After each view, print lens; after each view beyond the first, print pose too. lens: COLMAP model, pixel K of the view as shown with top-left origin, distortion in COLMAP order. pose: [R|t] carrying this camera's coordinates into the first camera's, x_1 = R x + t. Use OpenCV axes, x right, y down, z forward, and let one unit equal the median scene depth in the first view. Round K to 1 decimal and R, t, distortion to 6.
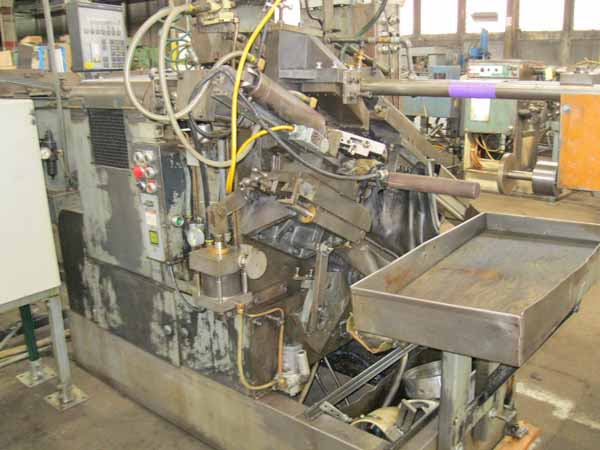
lens RADIAL K [[599.6, 0, 300.8], [0, 599.6, 214.8], [0, 0, 1]] dist [-0.097689, 0.005979]
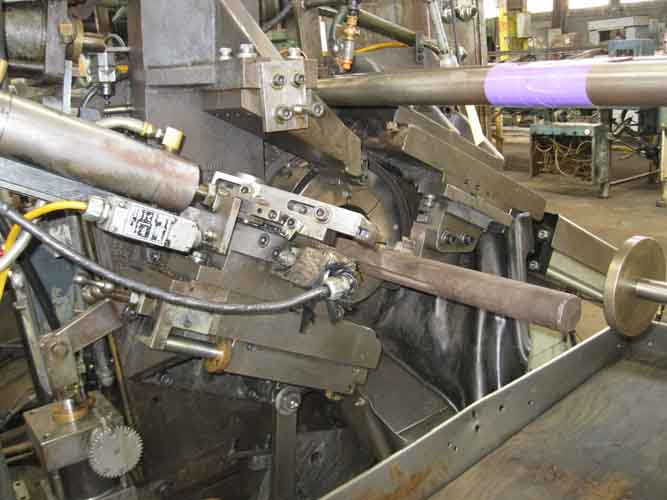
lens RADIAL K [[666.5, 0, 334.4], [0, 666.5, 238.7], [0, 0, 1]] dist [-0.097689, 0.005979]
pose [[0.974336, -0.008809, -0.224928, 0.205967], [0.014653, 0.999597, 0.024329, -0.096909], [0.224623, -0.027000, 0.974072, 0.426806]]
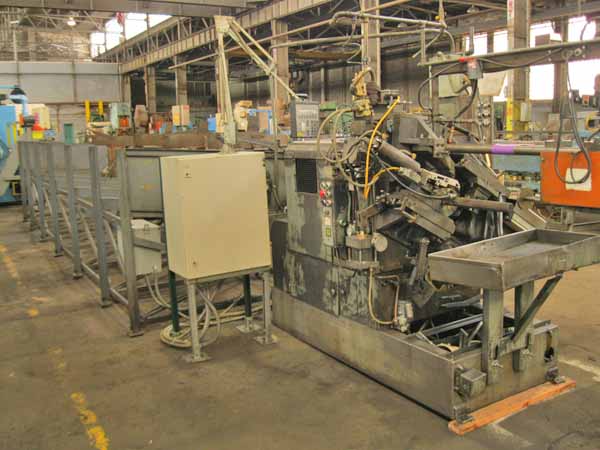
lens RADIAL K [[599.6, 0, 300.8], [0, 599.6, 214.8], [0, 0, 1]] dist [-0.097689, 0.005979]
pose [[0.951428, 0.041225, -0.305098, 0.211110], [-0.070849, 0.993715, -0.086668, 0.147229], [0.299608, 0.104074, 0.948369, -0.696540]]
